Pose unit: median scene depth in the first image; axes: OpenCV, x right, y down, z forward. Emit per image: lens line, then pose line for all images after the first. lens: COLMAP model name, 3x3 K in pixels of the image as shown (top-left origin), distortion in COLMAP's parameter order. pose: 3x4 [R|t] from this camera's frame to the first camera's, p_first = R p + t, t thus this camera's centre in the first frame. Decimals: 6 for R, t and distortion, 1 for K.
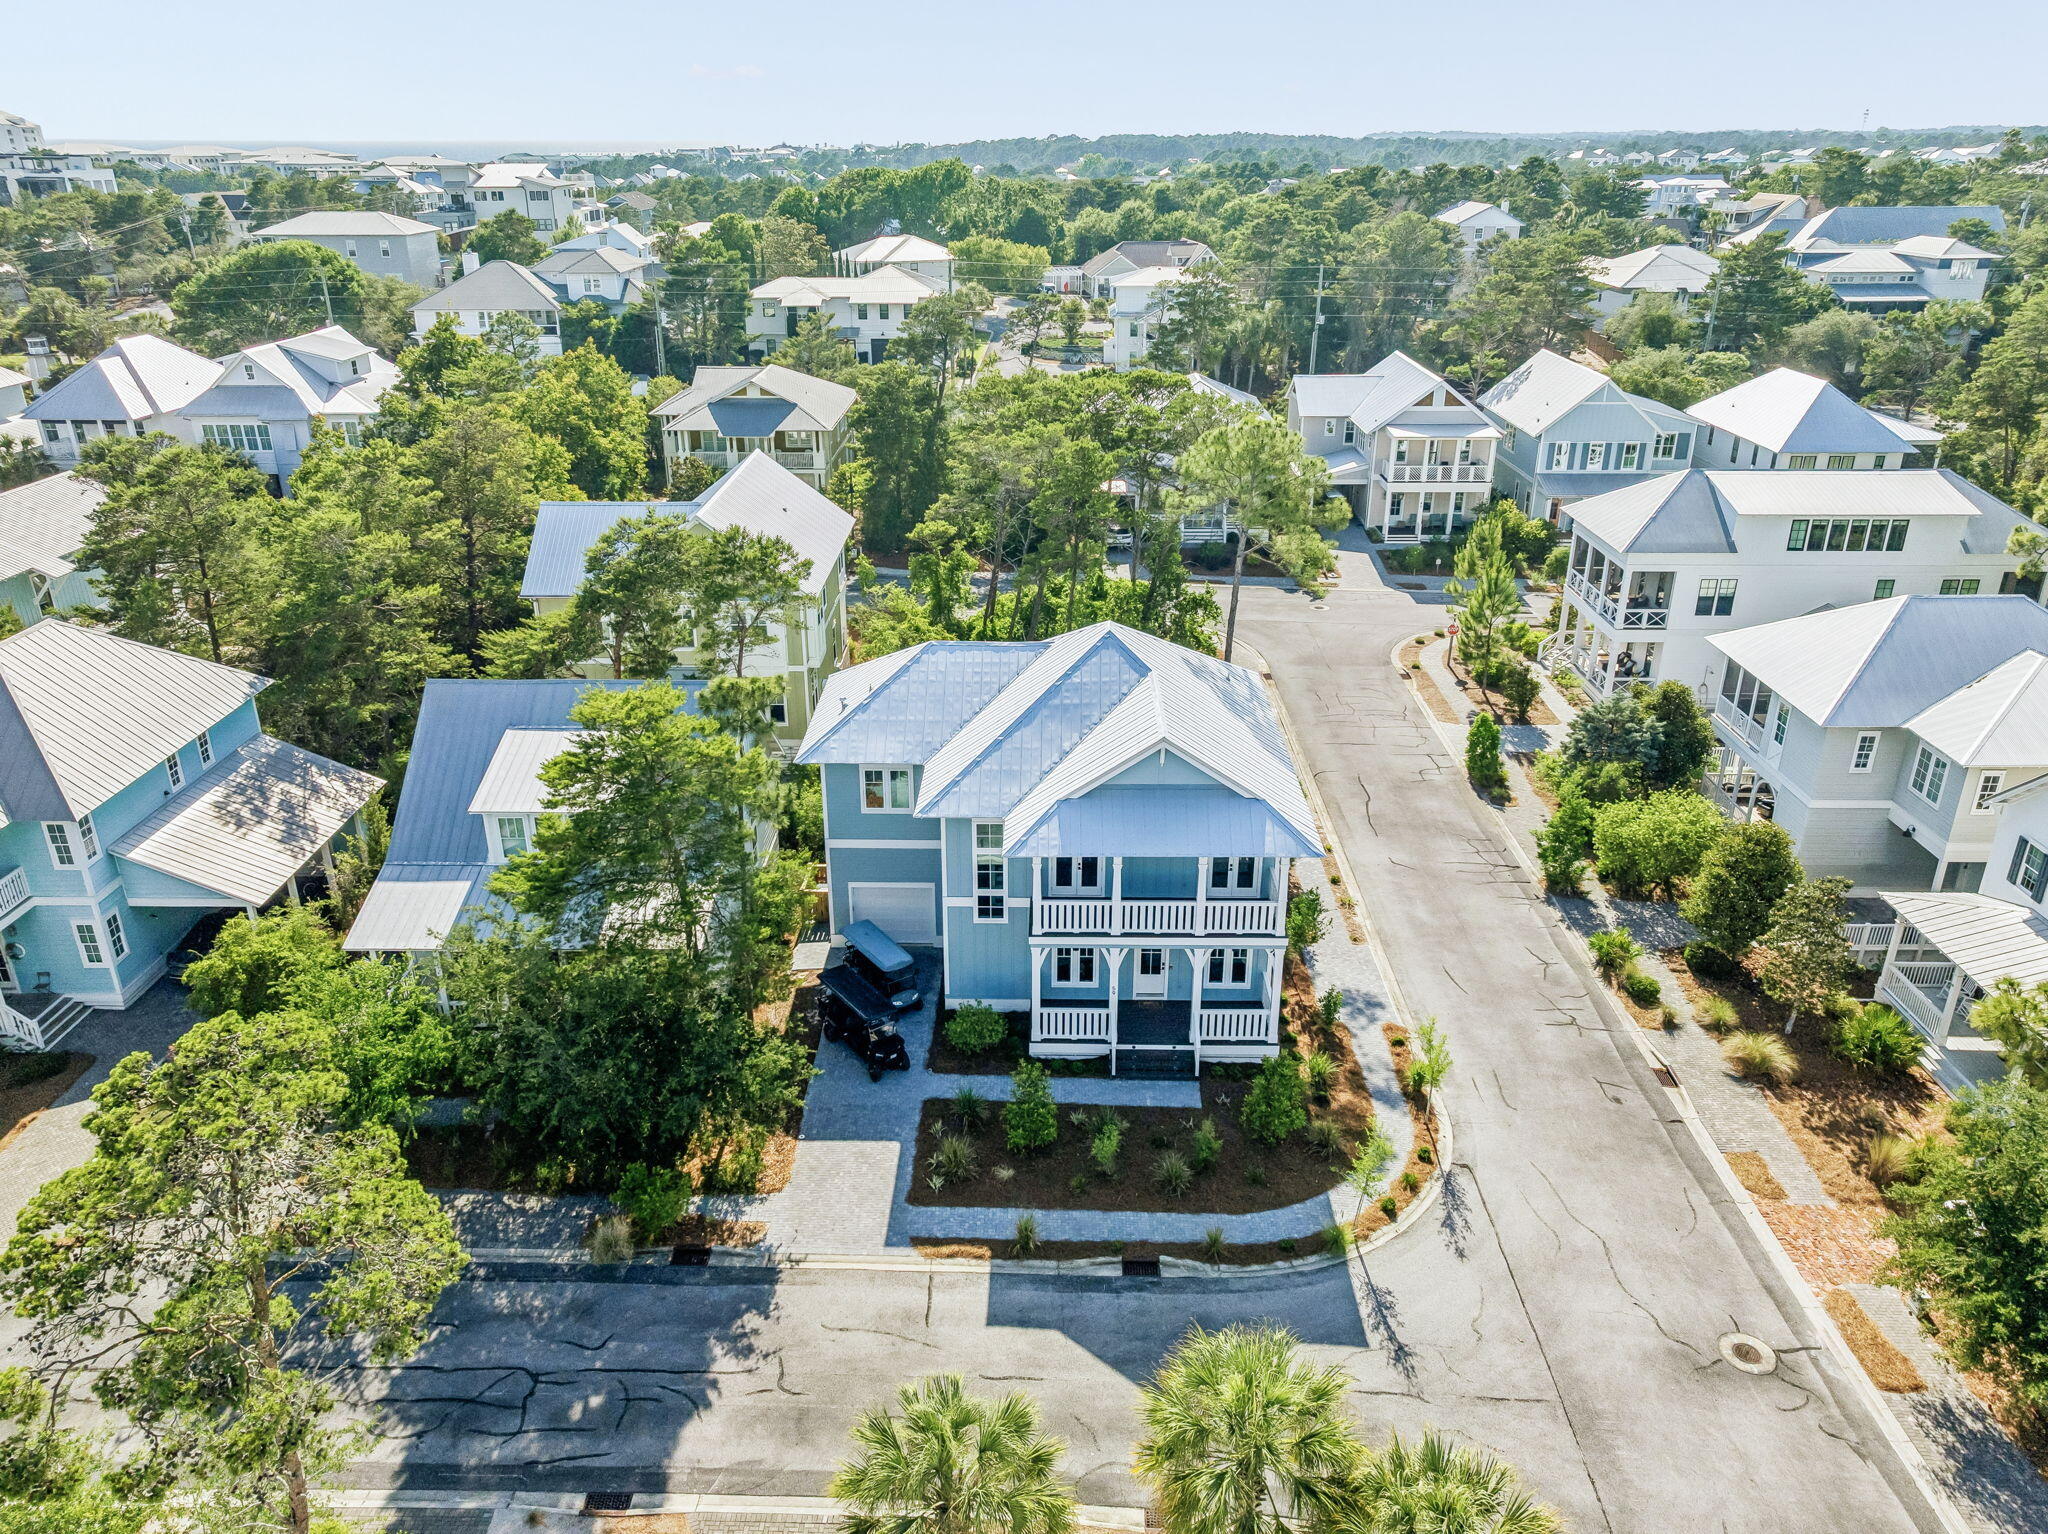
lens RADIAL K [[1452.5, 0, 1024.0], [0, 1452.5, 767.0], [0, 0, 1]] dist [0.007092, -0.002034]
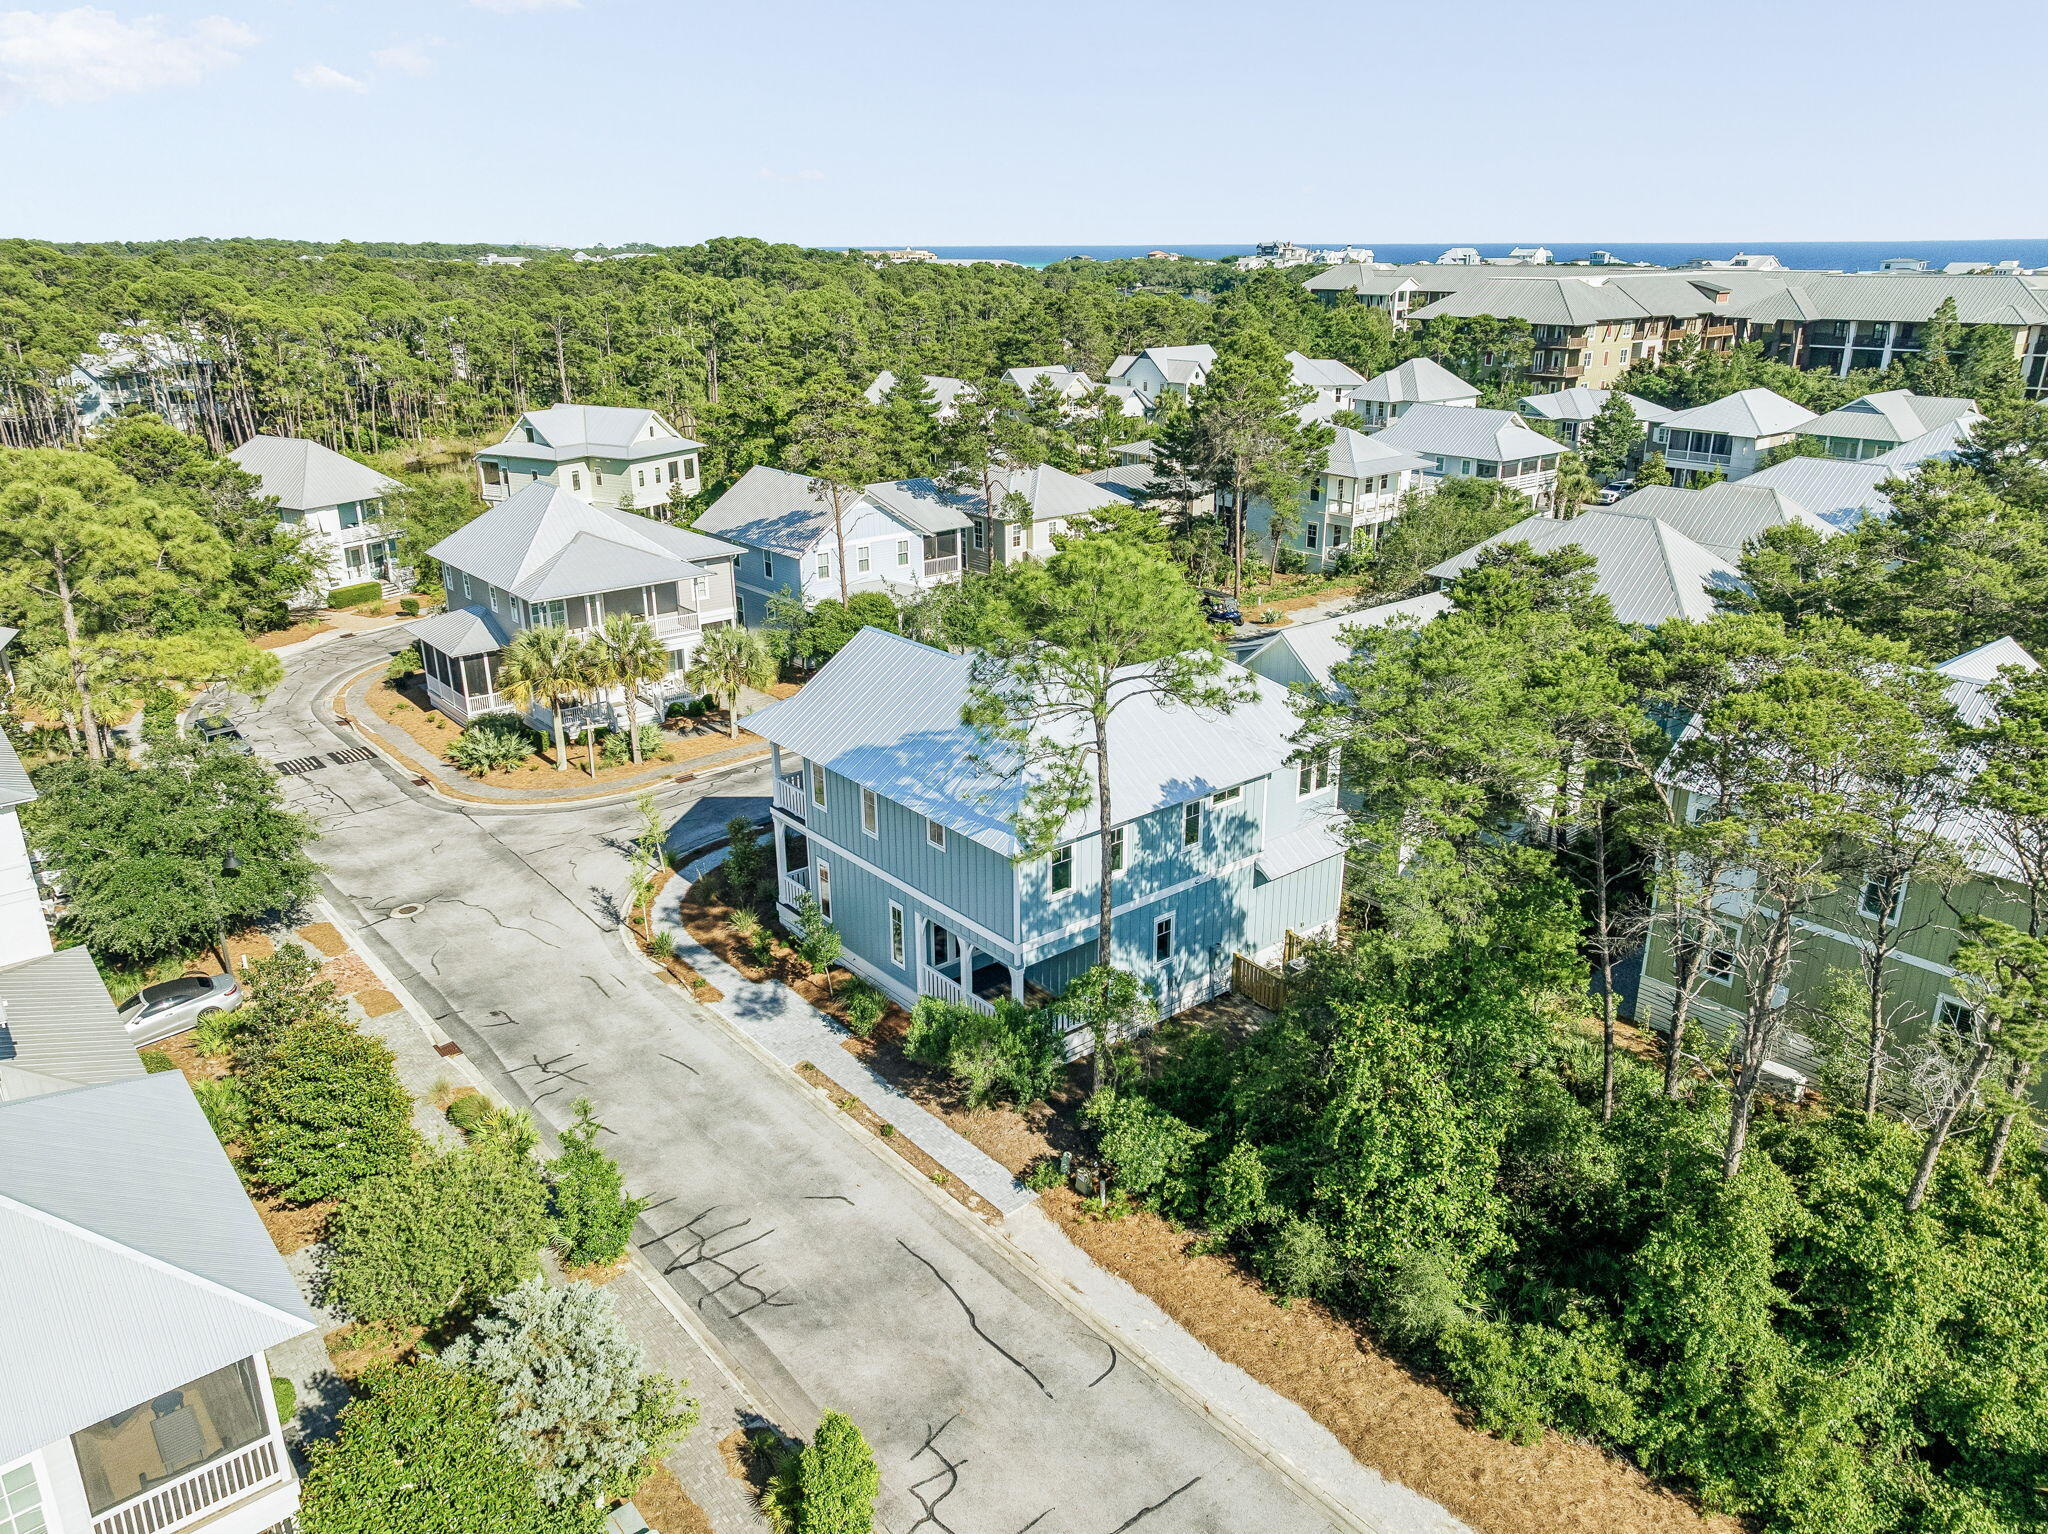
lens RADIAL K [[1452.5, 0, 1024.0], [0, 1452.5, 767.0], [0, 0, 1]] dist [0.007092, -0.002034]
pose [[-0.759479, 0.224713, -0.610488, 0.716765], [-0.258003, 0.757436, 0.599771, -0.649810], [0.597182, 0.613021, -0.517280, 1.655870]]
